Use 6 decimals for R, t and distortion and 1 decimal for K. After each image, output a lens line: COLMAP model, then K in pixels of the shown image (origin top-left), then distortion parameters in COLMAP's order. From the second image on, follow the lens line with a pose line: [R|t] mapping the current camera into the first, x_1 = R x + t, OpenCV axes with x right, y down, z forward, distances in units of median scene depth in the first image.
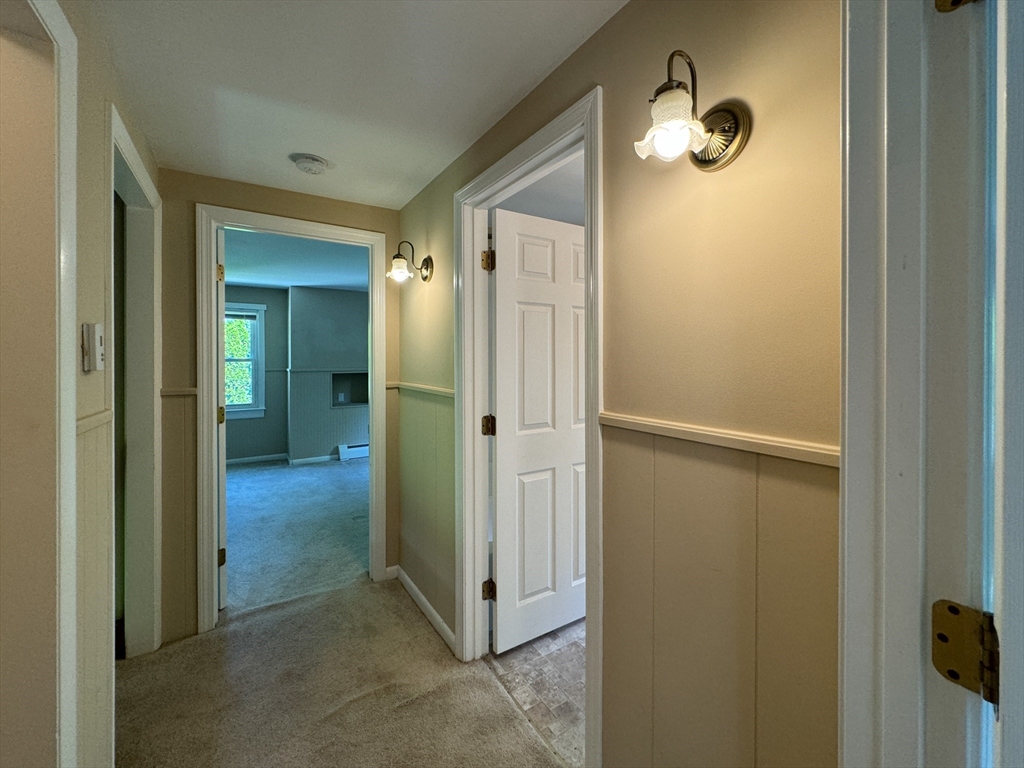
lens RADIAL K [[415.5, 0, 515.4], [0, 415.5, 356.3], [0, 0, 1]] dist [0.000195, -0.000011]
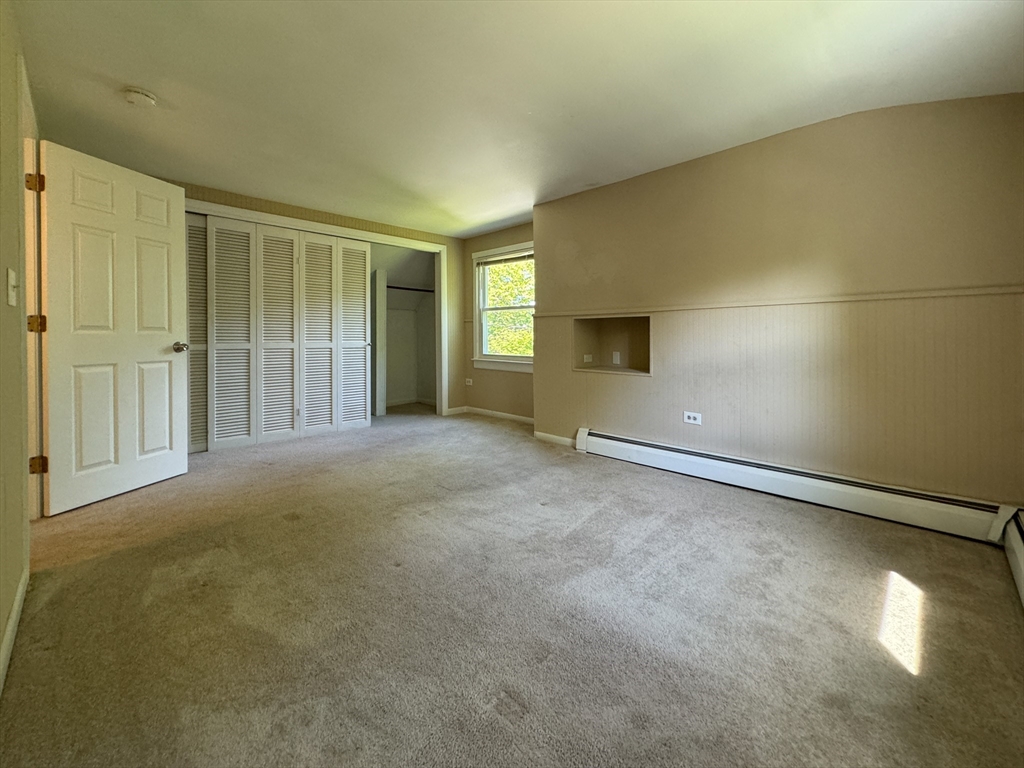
lens RADIAL K [[413.8, 0, 512.3], [0, 413.8, 340.2], [0, 0, 1]] dist [-0.000146, -0.000003]
pose [[0.232858, 0.013889, -0.972412, 0.189150], [-0.007027, 0.999896, 0.012599, 0.070039], [0.972485, 0.003900, 0.232931, 0.756726]]
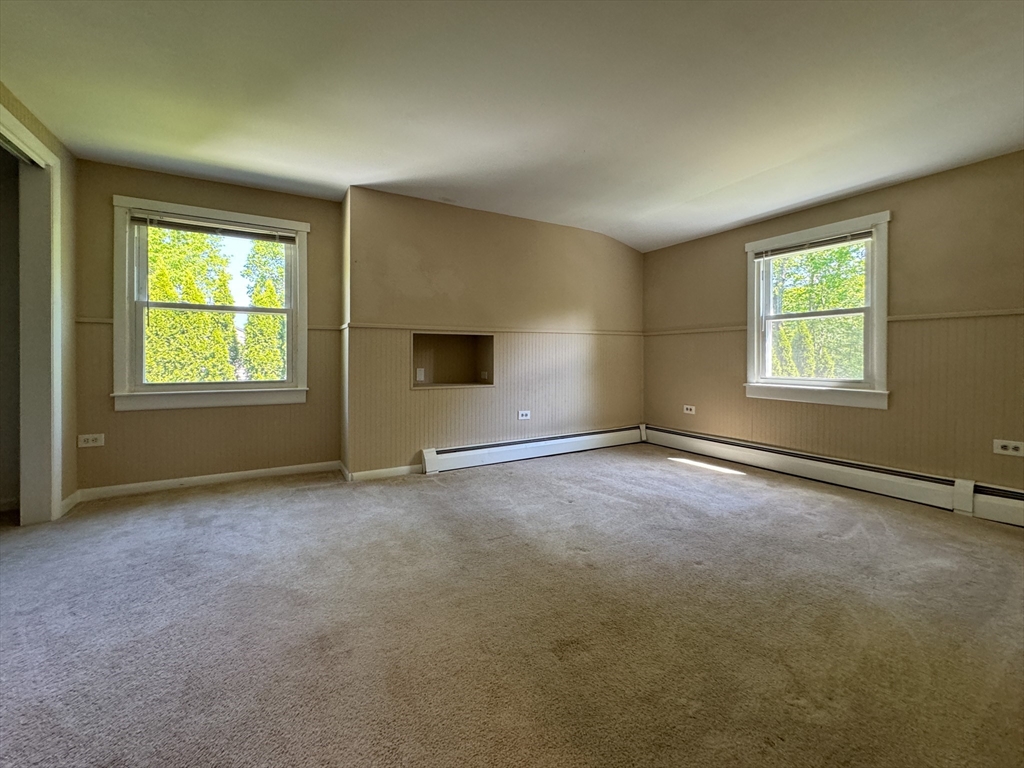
lens RADIAL K [[407.9, 0, 508.9], [0, 407.9, 358.2], [0, 0, 1]] dist [-0.001963, -0.000121]
pose [[0.998351, 0.003296, -0.057303, -0.268885], [-0.003606, 0.999979, -0.005301, 0.083298], [0.057285, 0.005499, 0.998343, 0.410853]]
